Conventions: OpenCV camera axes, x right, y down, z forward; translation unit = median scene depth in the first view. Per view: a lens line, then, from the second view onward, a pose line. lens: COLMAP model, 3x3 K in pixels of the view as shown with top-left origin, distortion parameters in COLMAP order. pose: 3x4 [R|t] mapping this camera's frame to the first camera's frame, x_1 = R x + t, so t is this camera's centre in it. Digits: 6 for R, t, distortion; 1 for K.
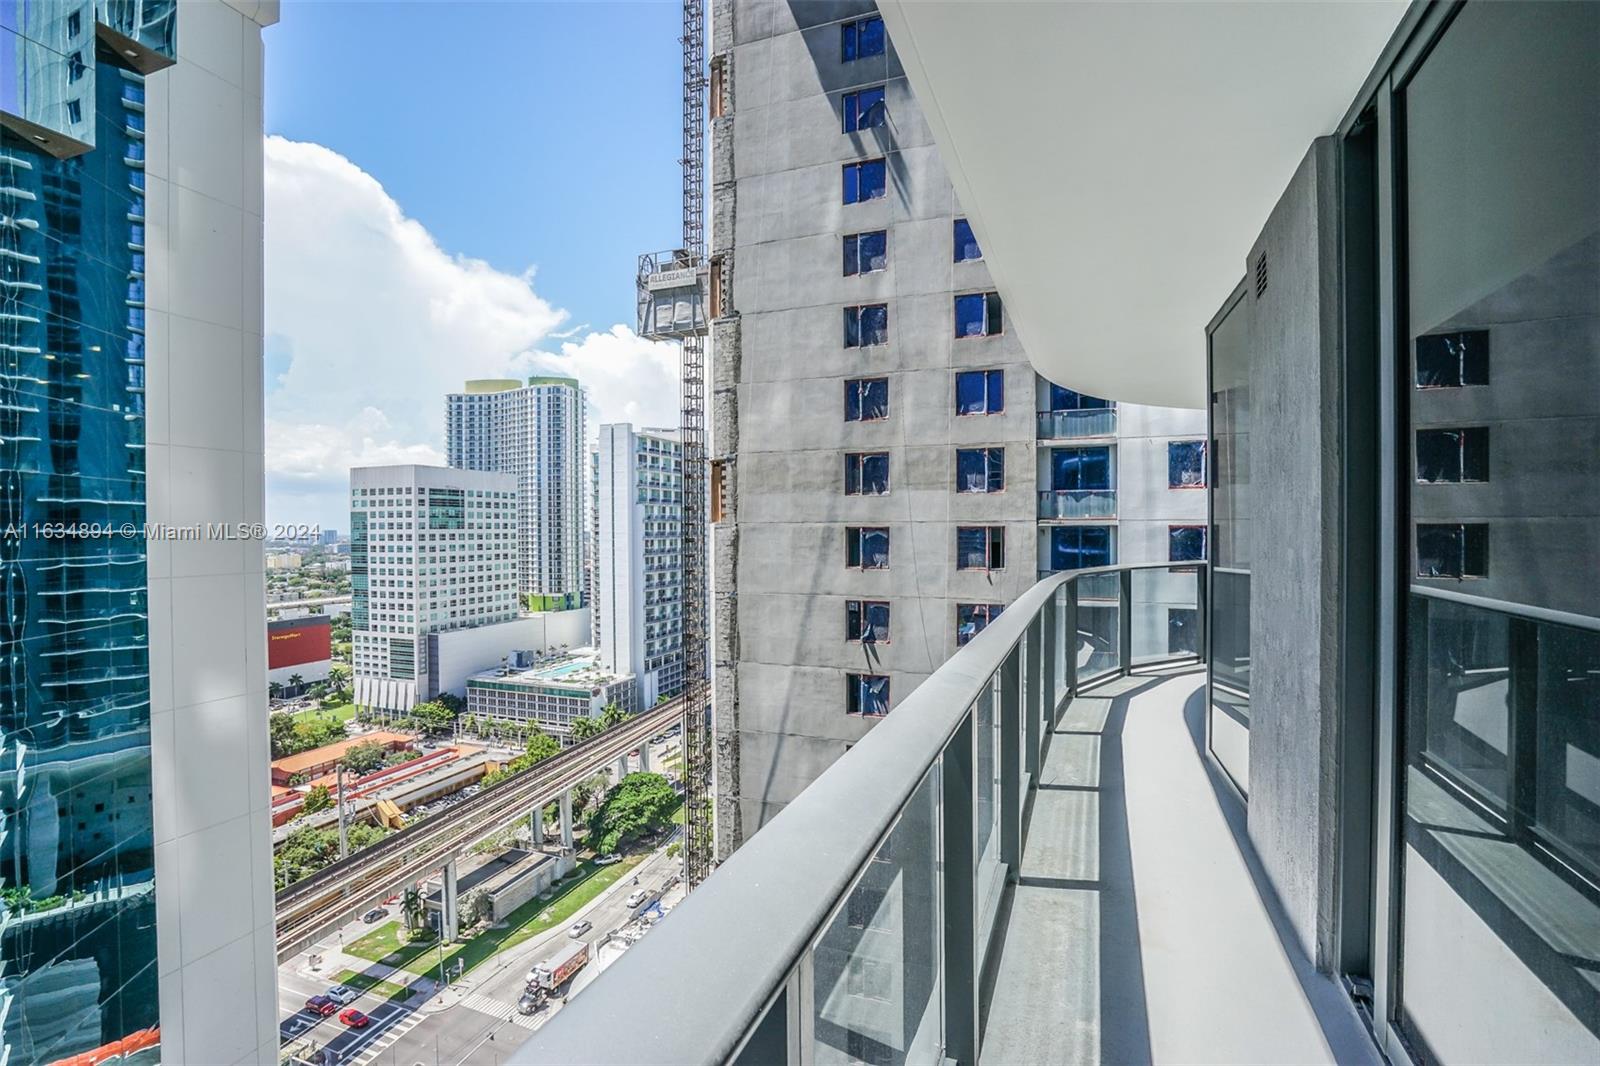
lens RADIAL K [[740.6, 0, 800.0], [0, 740.6, 533.0], [0, 0, 1]] dist [-0.061662, 0.032029]
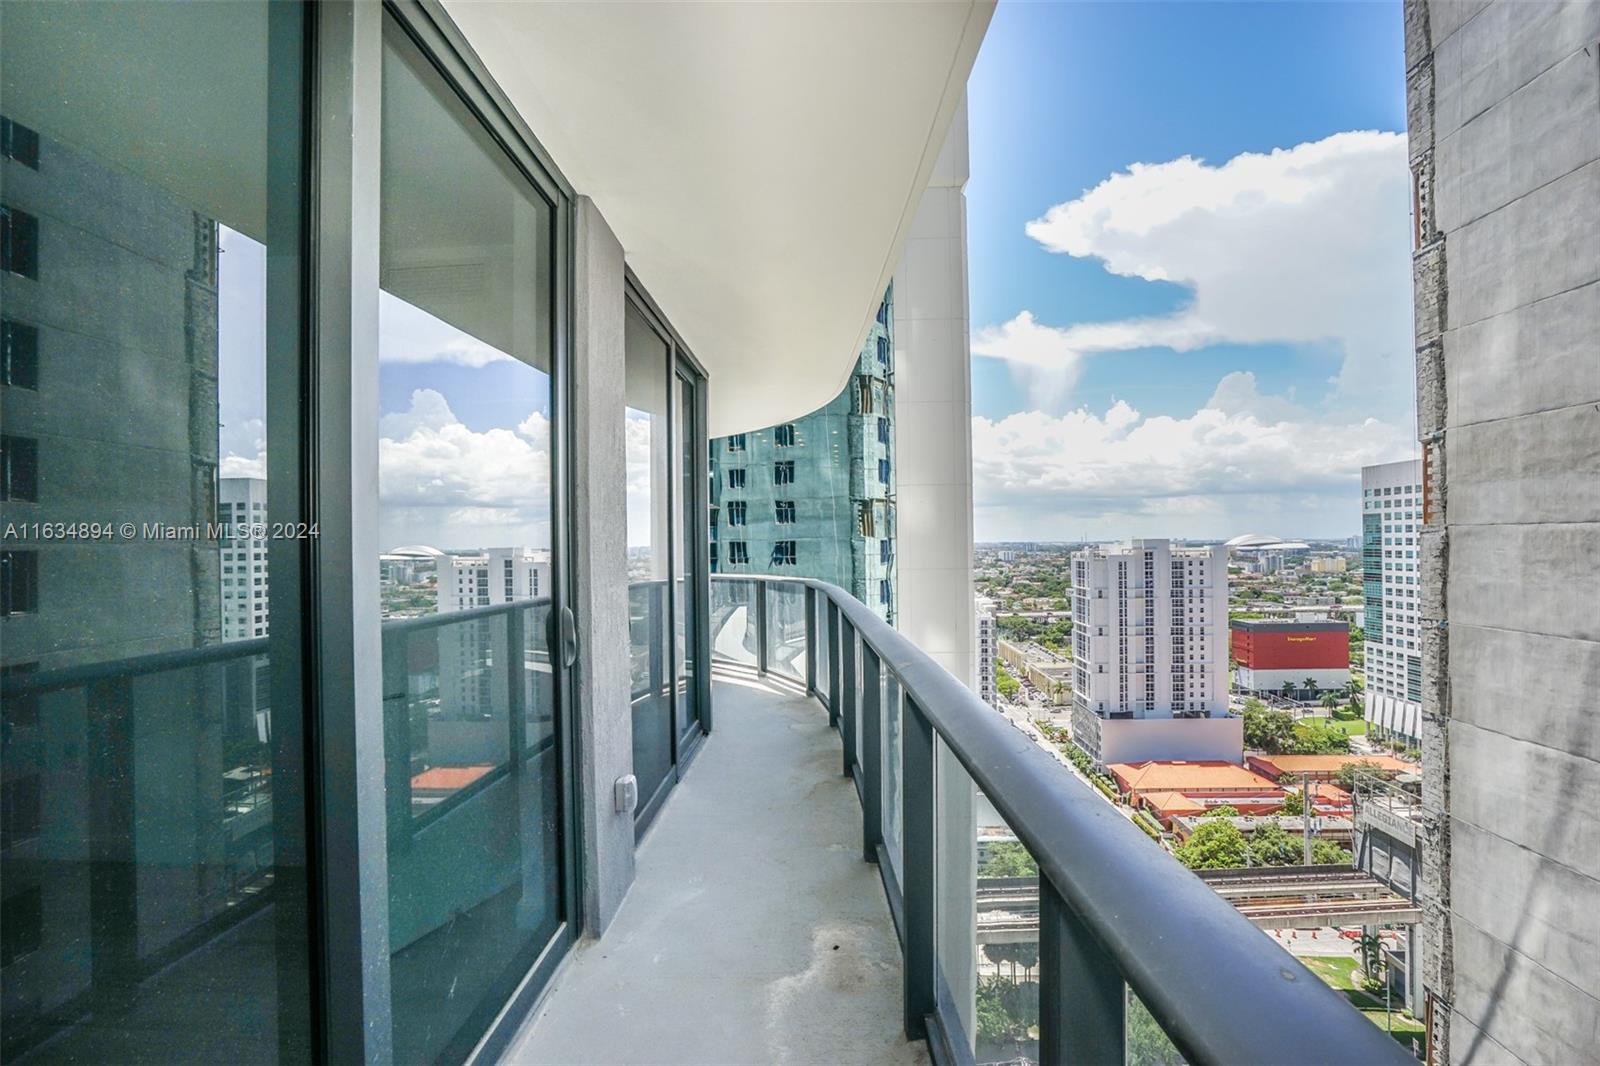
lens RADIAL K [[740.6, 0, 800.0], [0, 740.6, 533.0], [0, 0, 1]] dist [-0.061662, 0.032029]
pose [[0.315098, -0.009156, -0.949015, 0.095351], [0.004291, 0.999957, -0.008223, -0.000763], [0.949049, -0.001482, 0.315124, 0.045152]]
